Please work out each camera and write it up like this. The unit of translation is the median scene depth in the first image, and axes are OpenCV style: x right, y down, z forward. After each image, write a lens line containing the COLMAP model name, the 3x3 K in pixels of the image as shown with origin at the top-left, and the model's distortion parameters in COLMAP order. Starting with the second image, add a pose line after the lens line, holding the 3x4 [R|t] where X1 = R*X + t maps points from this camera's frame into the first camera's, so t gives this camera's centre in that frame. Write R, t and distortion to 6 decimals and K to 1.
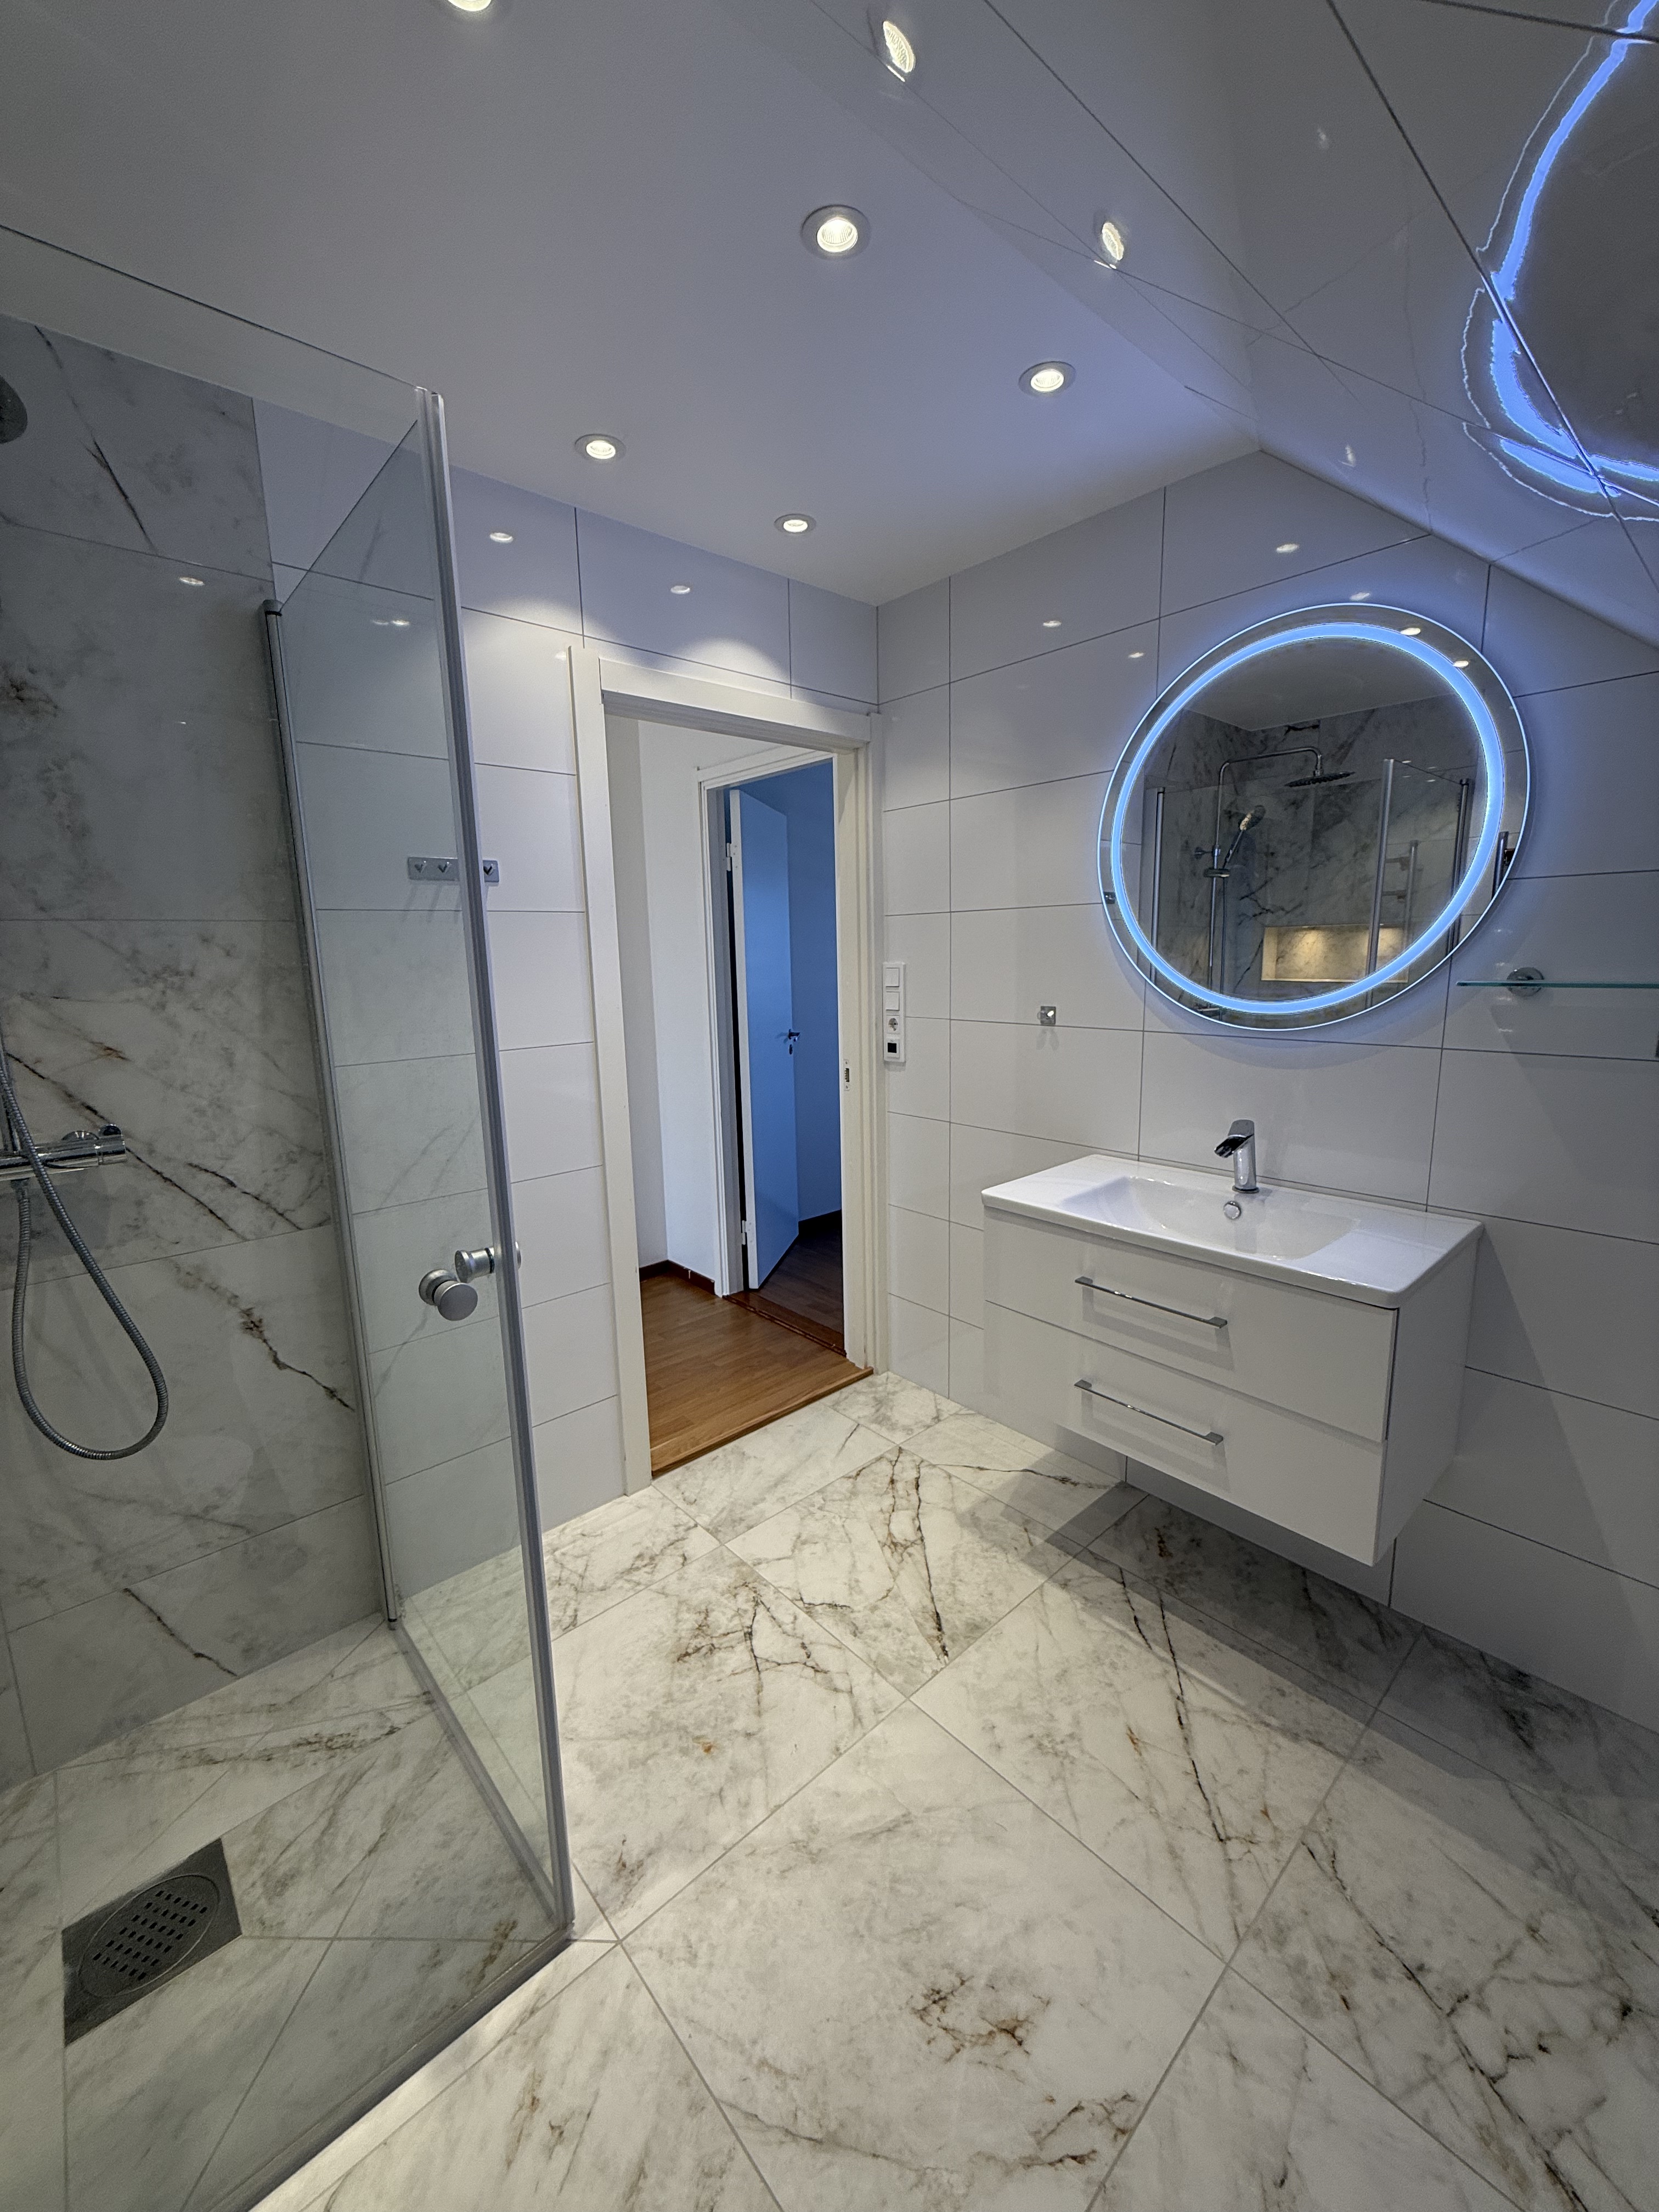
lens RADIAL K [[885.9, 0, 832.7], [0, 885.9, 1103.8], [0, 0, 1]] dist [0.000744, 0.000654]
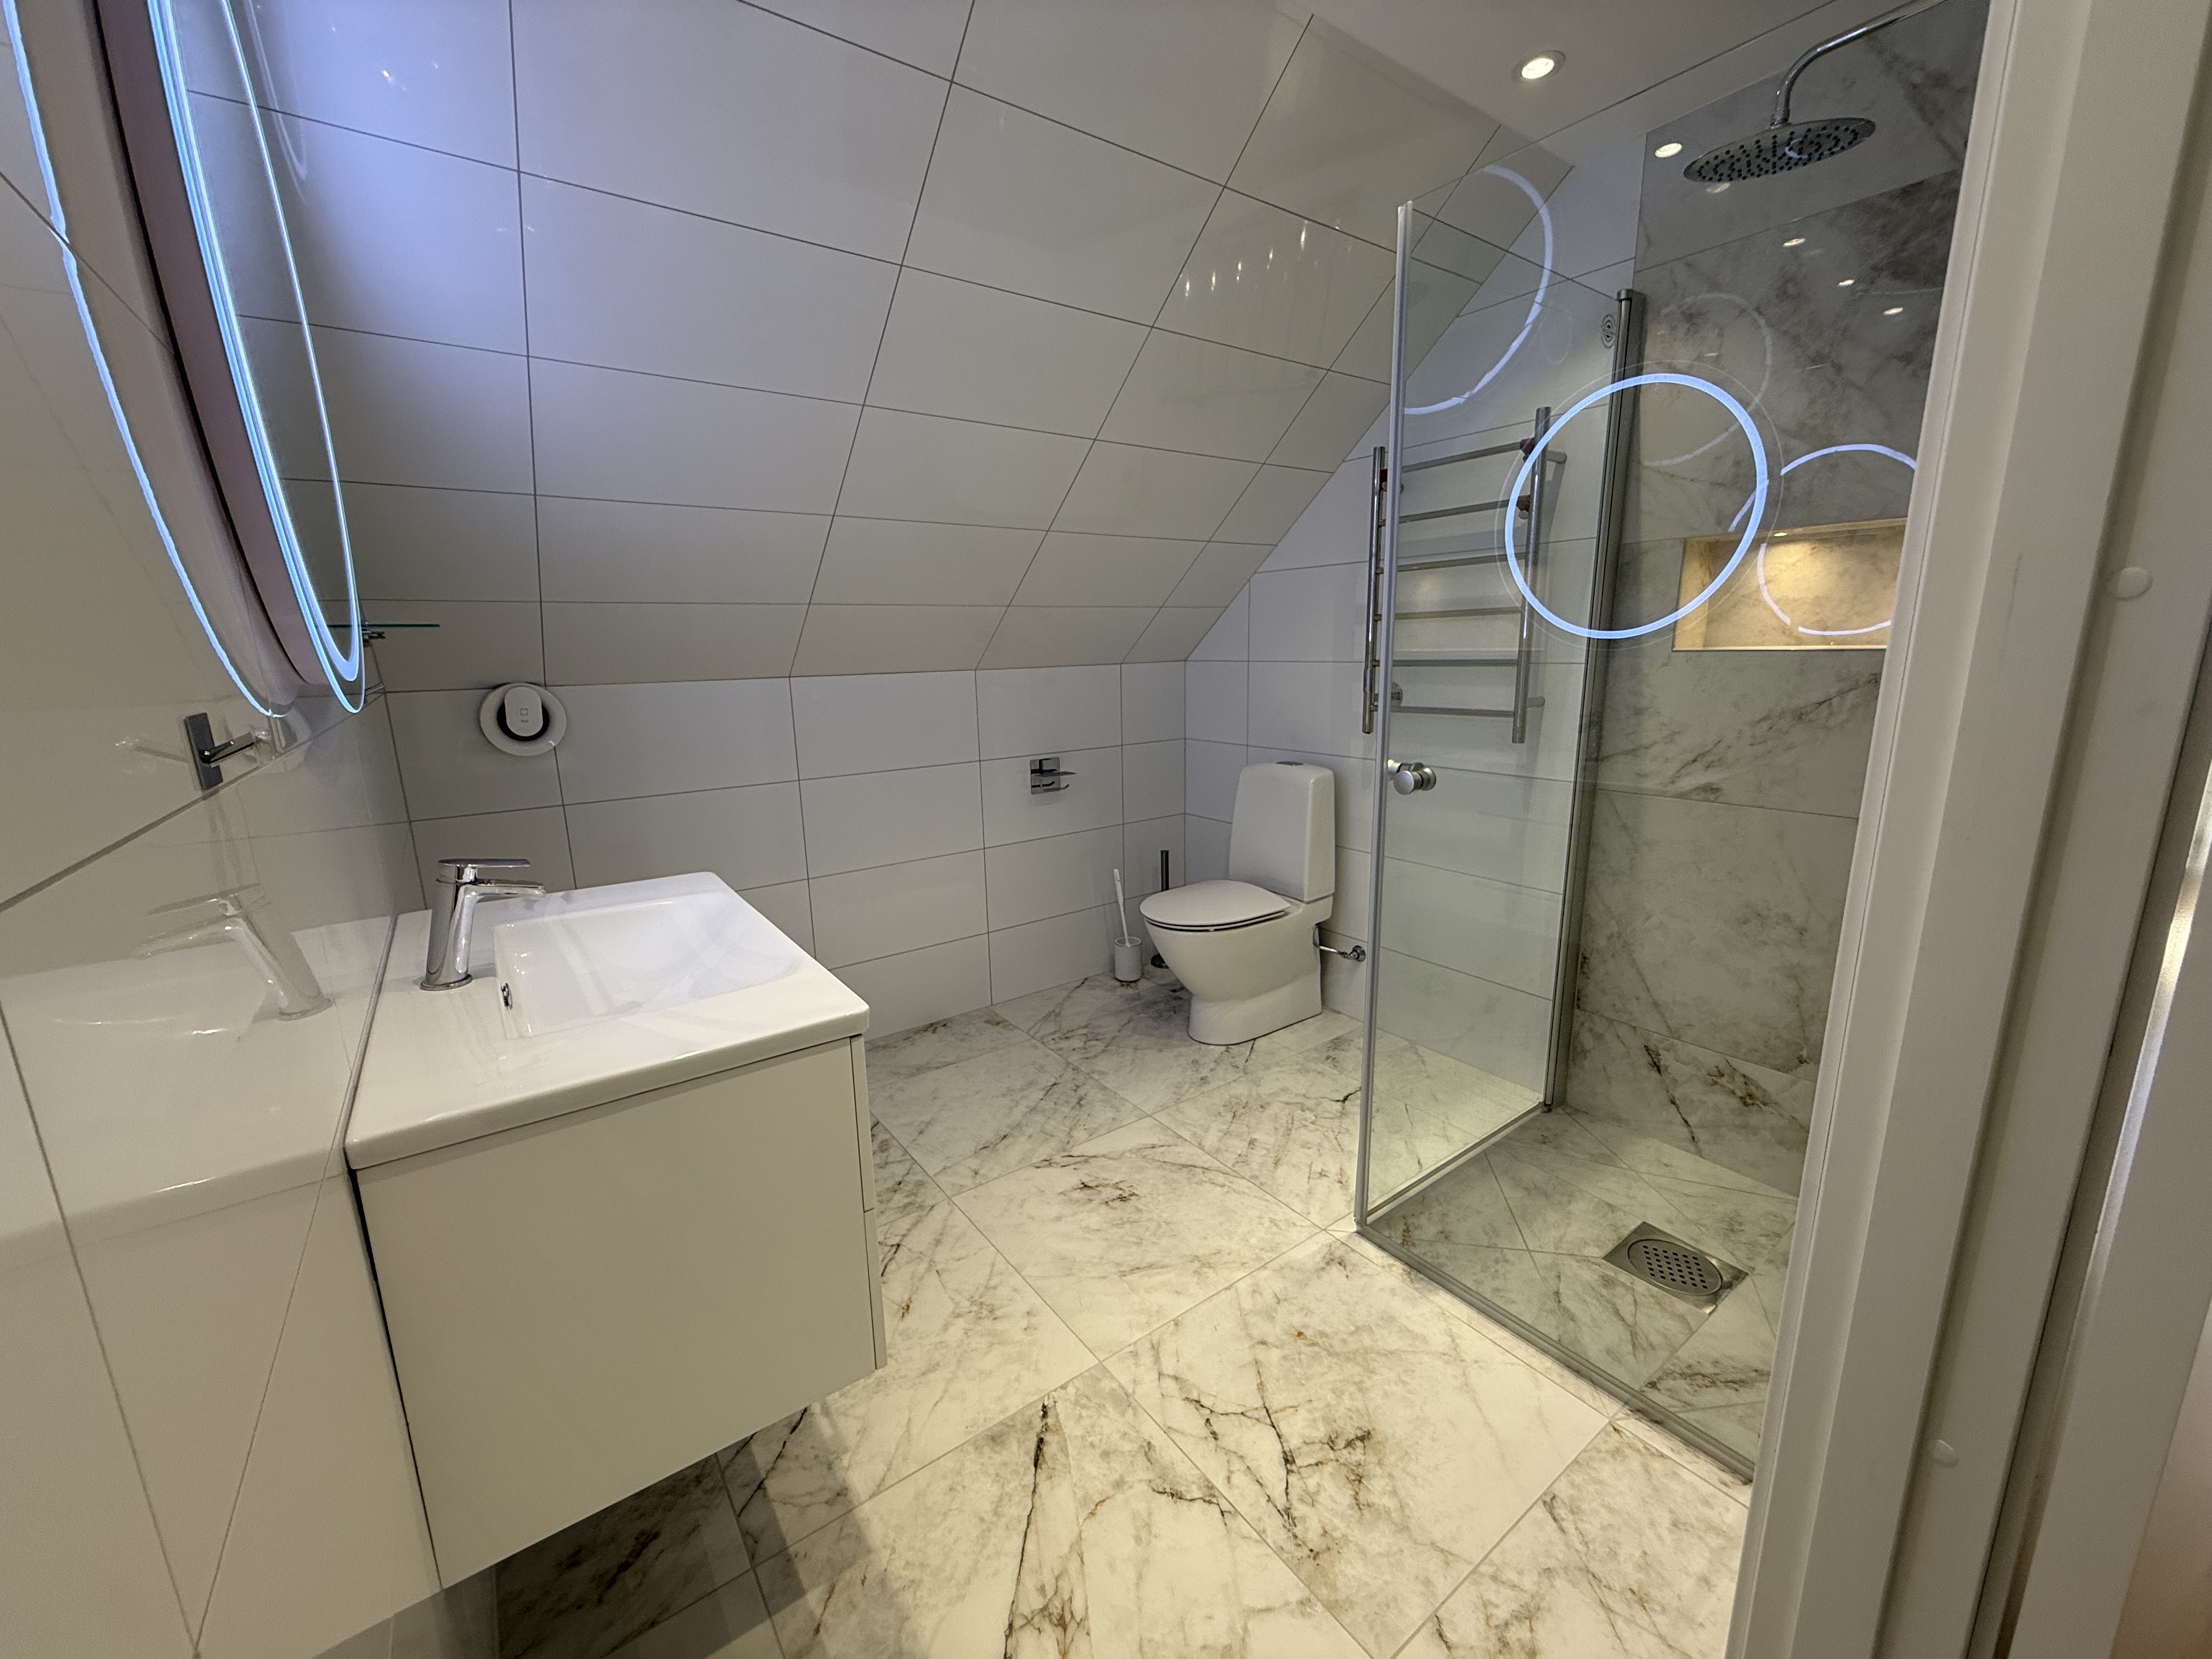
lens RADIAL K [[885.9, 0, 1105.2], [0, 885.9, 833.1], [0, 0, 1]] dist [0.000744, 0.000654]
pose [[-0.993905, 0.020491, 0.108323, -0.034345], [0.059925, 0.925155, 0.374829, -0.208761], [-0.092535, 0.379035, -0.920744, 1.630235]]
